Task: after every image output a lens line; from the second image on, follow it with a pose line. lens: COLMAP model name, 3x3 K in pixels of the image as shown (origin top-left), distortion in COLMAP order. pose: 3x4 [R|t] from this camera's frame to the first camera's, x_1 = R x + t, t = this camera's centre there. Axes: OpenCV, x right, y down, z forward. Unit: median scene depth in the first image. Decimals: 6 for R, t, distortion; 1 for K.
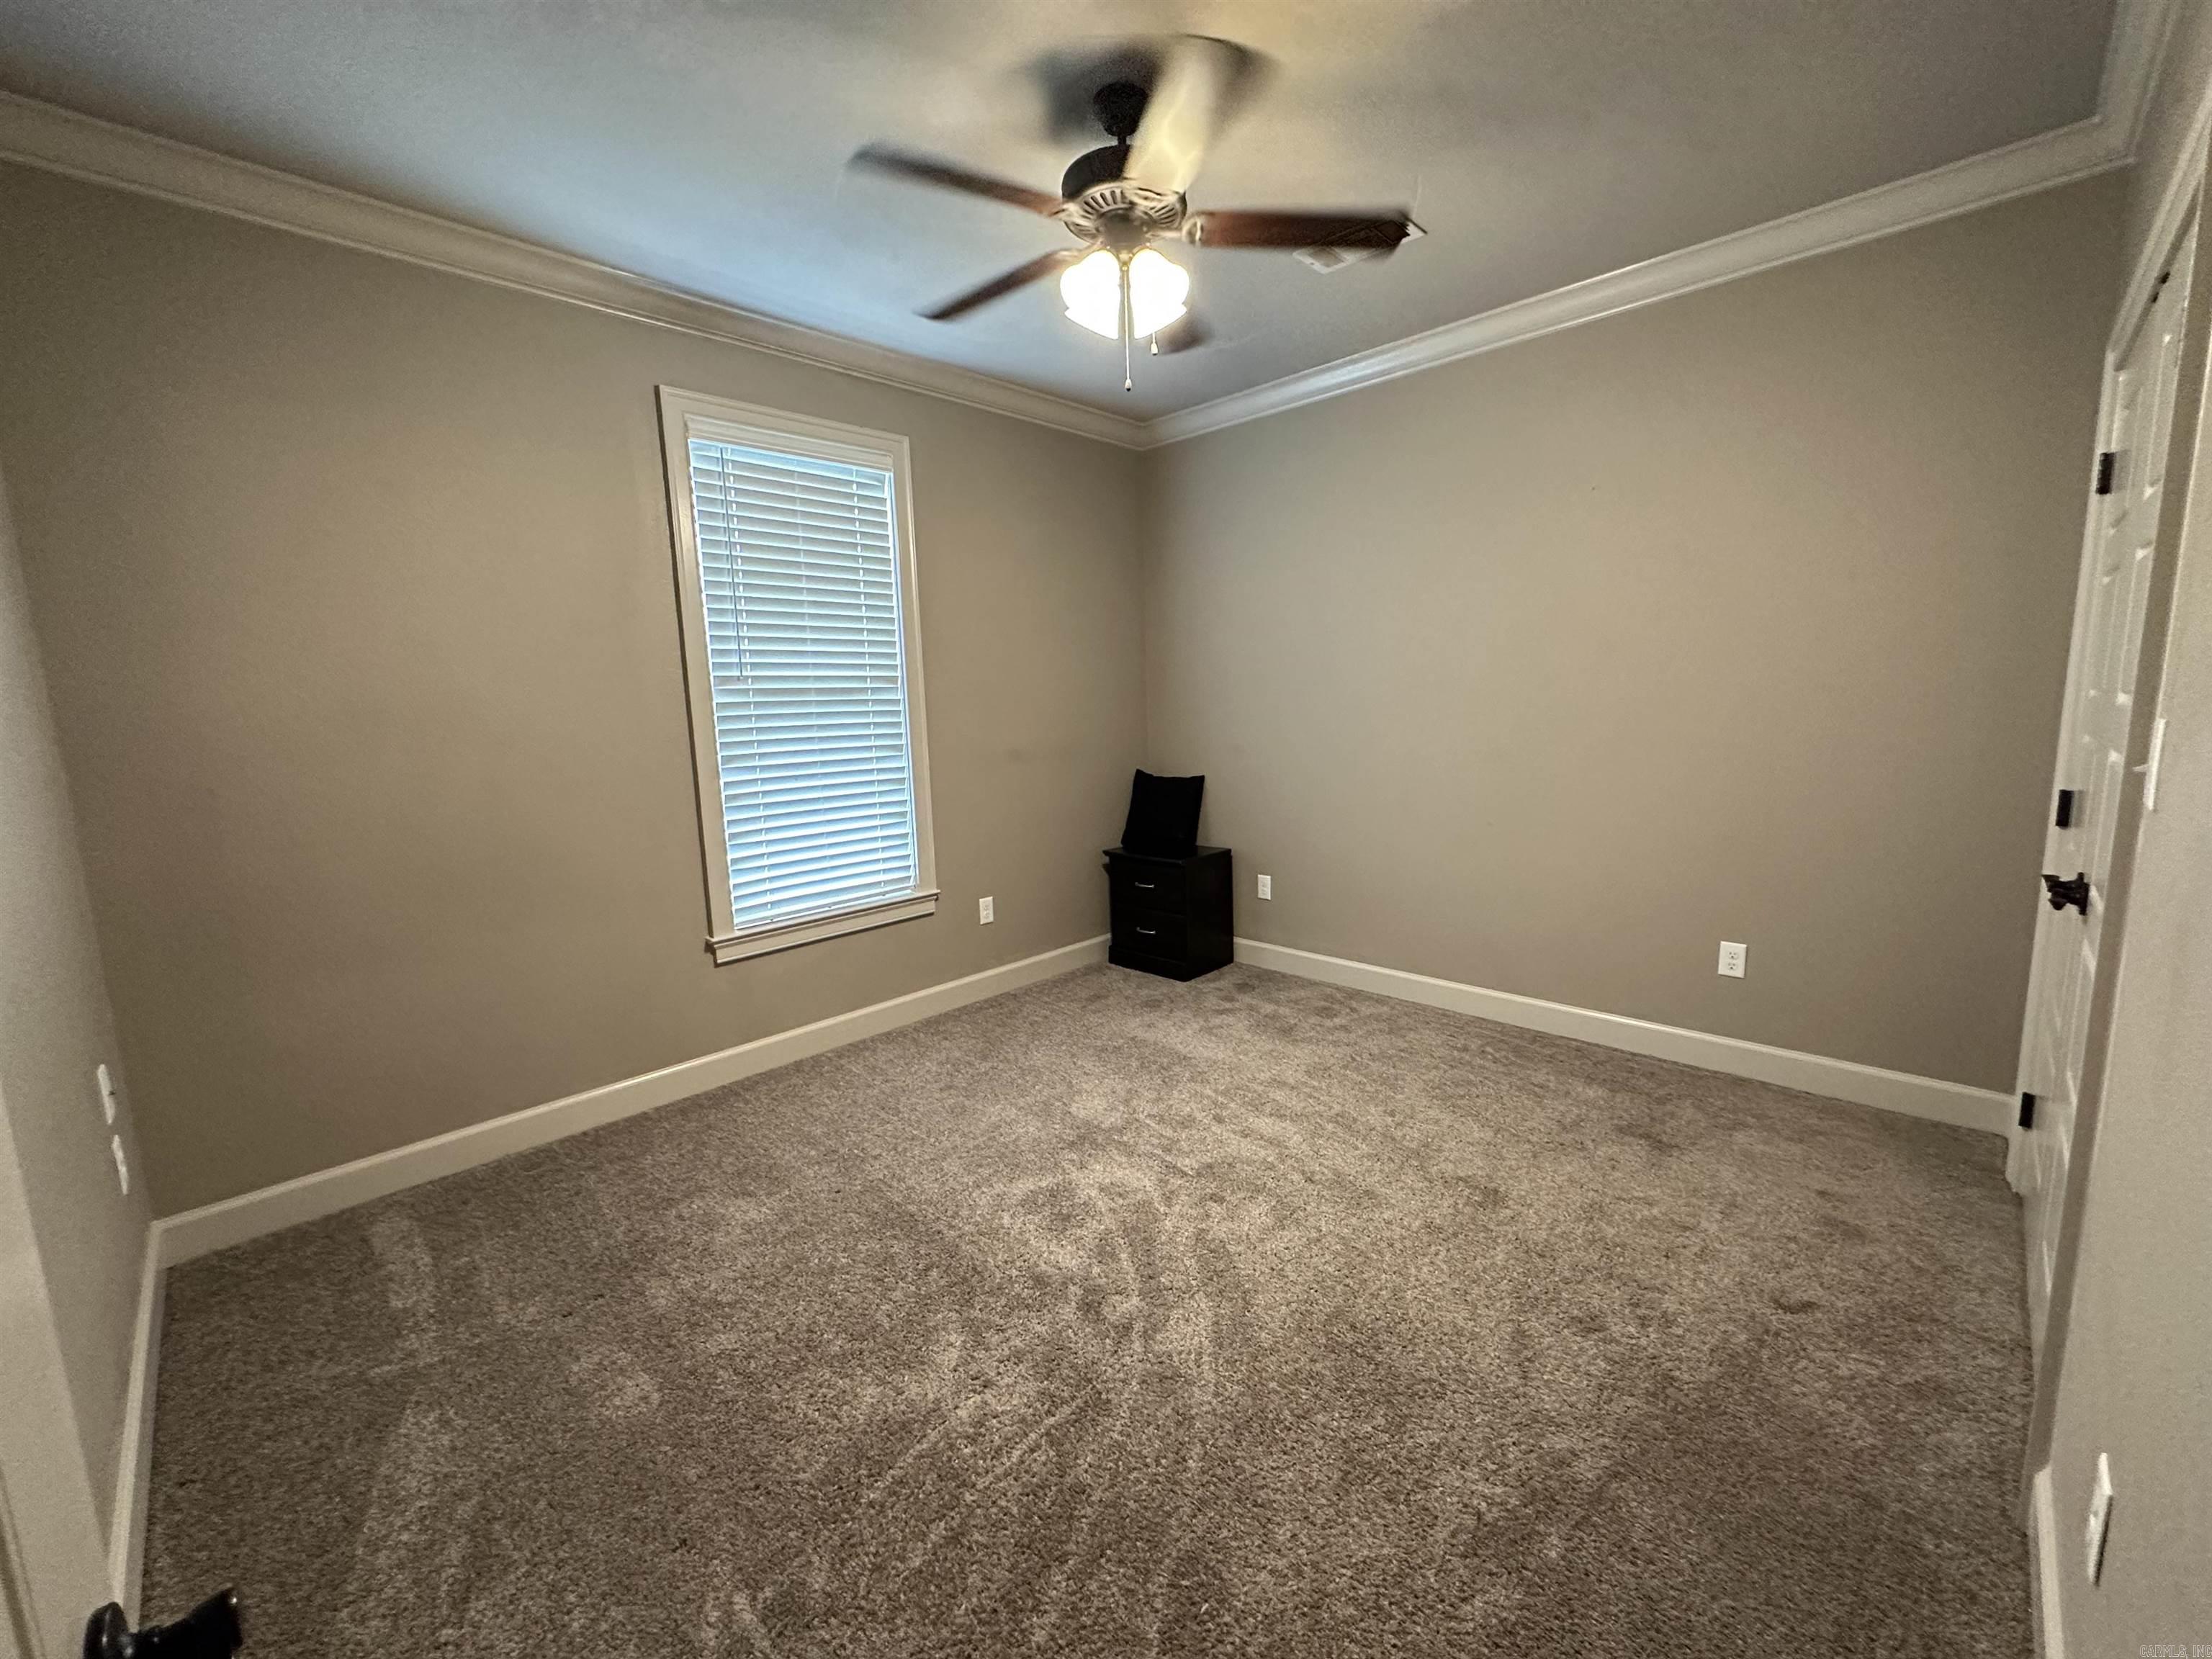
lens RADIAL K [[883.2, 0, 1106.0], [0, 883.2, 829.5], [0, 0, 1]] dist [-0.002530, 0.000565]
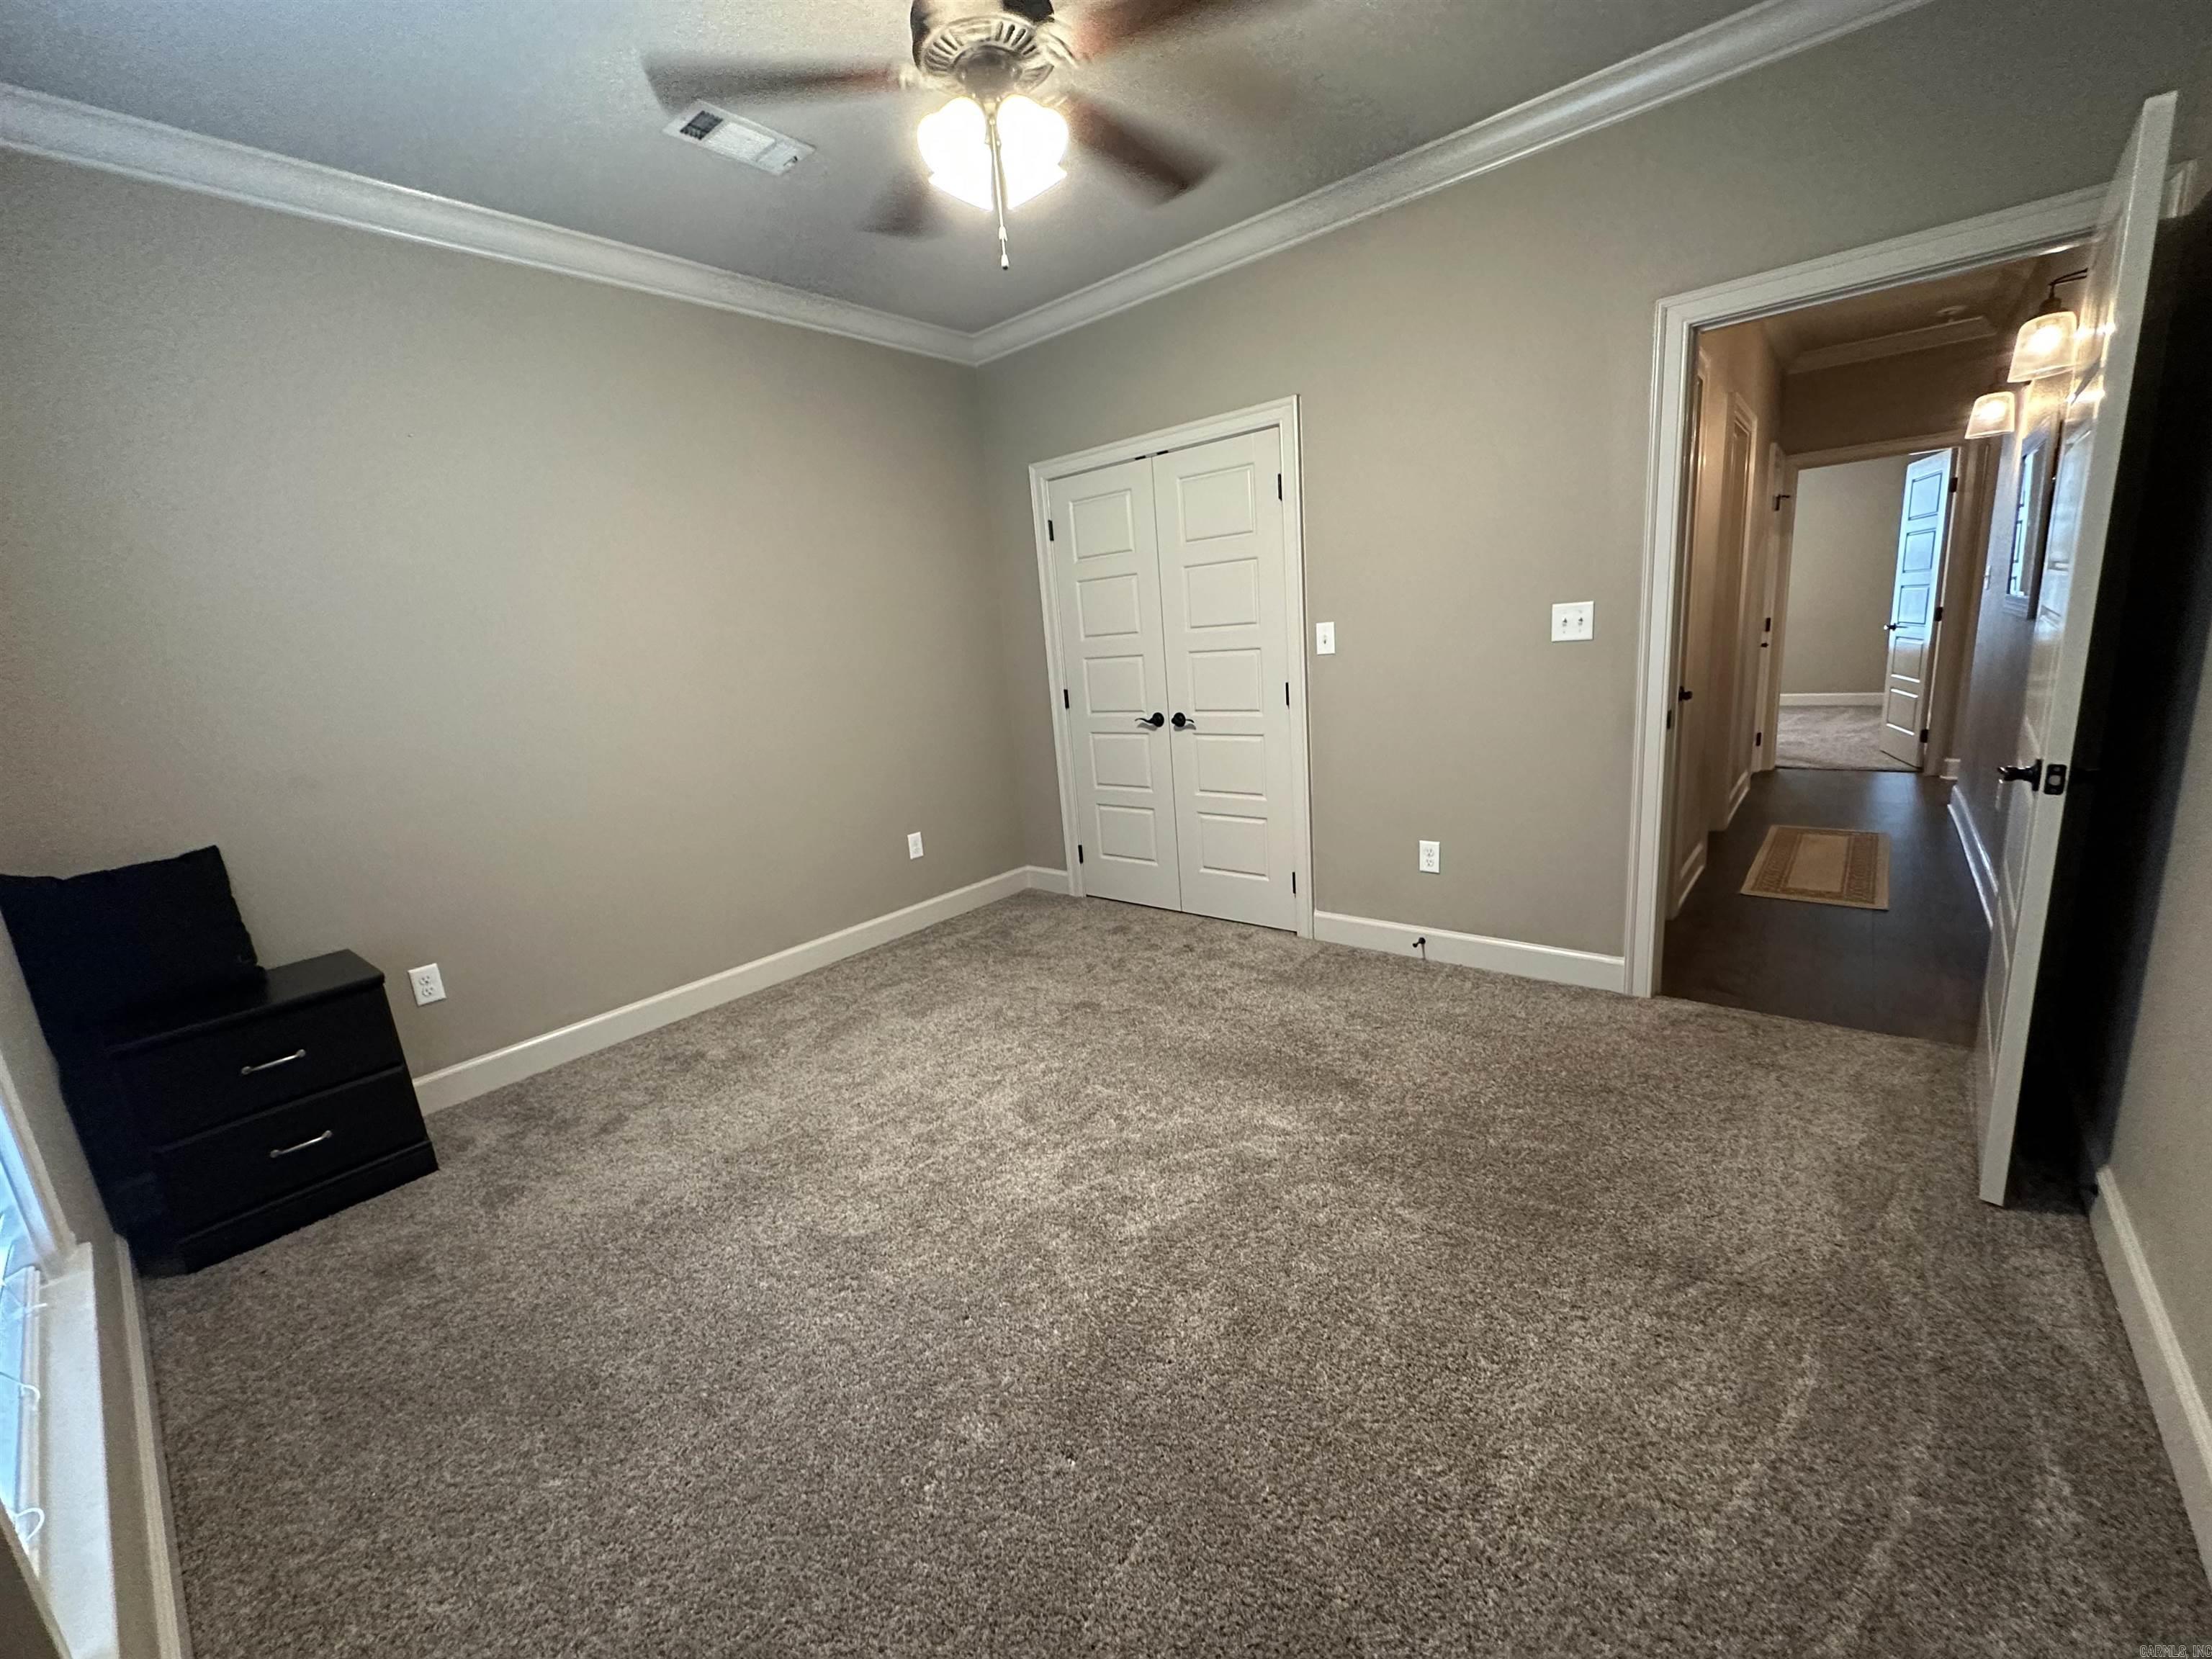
lens RADIAL K [[876.7, 0, 1111.0], [0, 876.7, 829.9], [0, 0, 1]] dist [0.000028, 0.000200]
pose [[-0.072634, -0.187551, 0.979566, -0.524768], [0.224455, 0.953891, 0.199279, -0.065056], [-0.971774, 0.234343, -0.027188, 0.586485]]
